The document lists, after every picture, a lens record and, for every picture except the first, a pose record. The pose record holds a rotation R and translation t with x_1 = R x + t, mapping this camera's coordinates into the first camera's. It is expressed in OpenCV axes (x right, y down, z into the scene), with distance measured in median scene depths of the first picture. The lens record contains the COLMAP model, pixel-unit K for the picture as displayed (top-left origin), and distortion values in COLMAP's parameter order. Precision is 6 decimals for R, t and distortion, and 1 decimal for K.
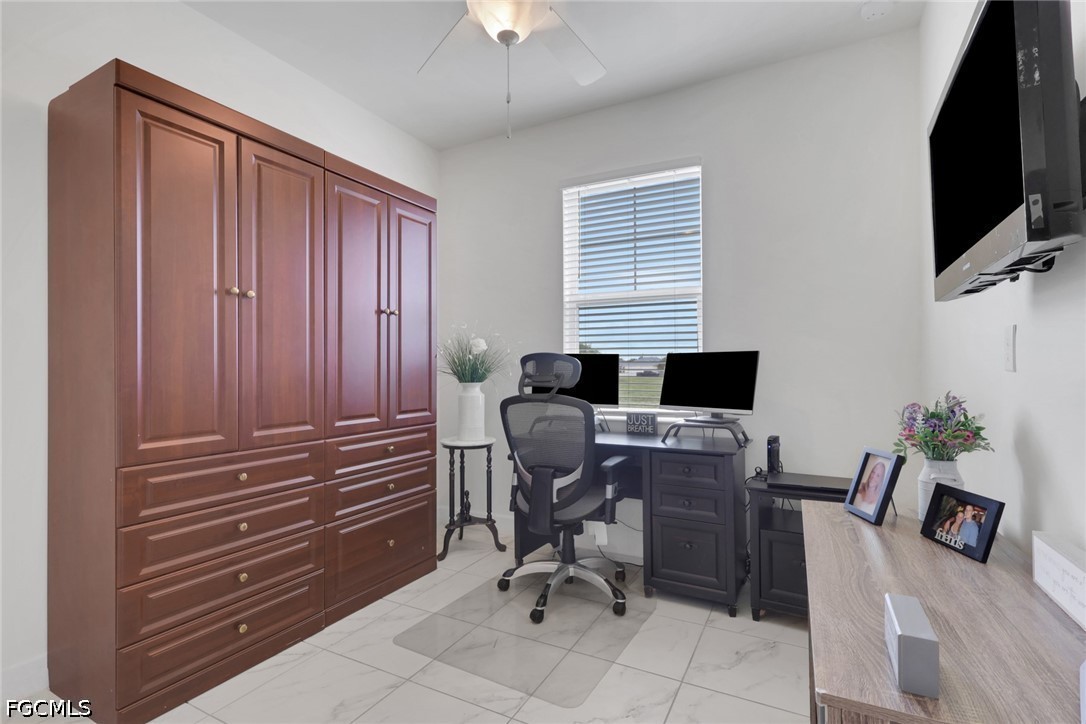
lens RADIAL K [[514.4, 0, 543.2], [0, 514.4, 361.9], [0, 0, 1]] dist [0.003024, 0.000175]
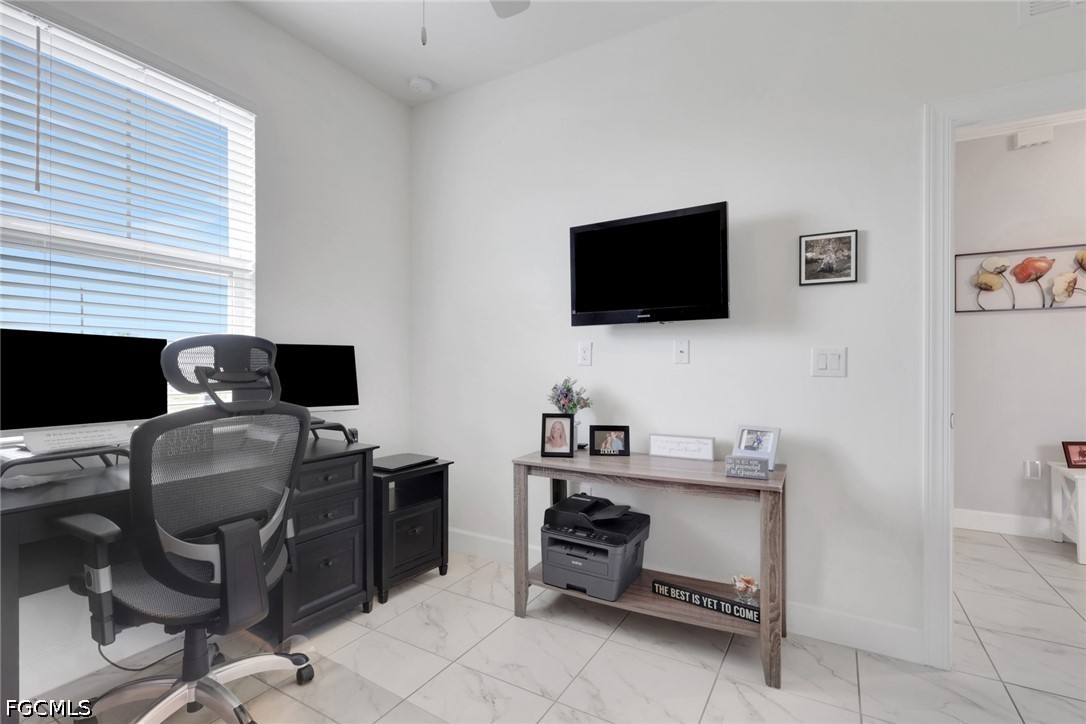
lens RADIAL K [[514.4, 0, 542.4], [0, 514.4, 366.9], [0, 0, 1]] dist [0.003024, 0.000175]
pose [[0.021491, 0.007675, 0.999740, -0.620468], [-0.015236, 0.999857, -0.007349, 0.022952], [-0.999653, -0.015074, 0.021605, 0.646640]]
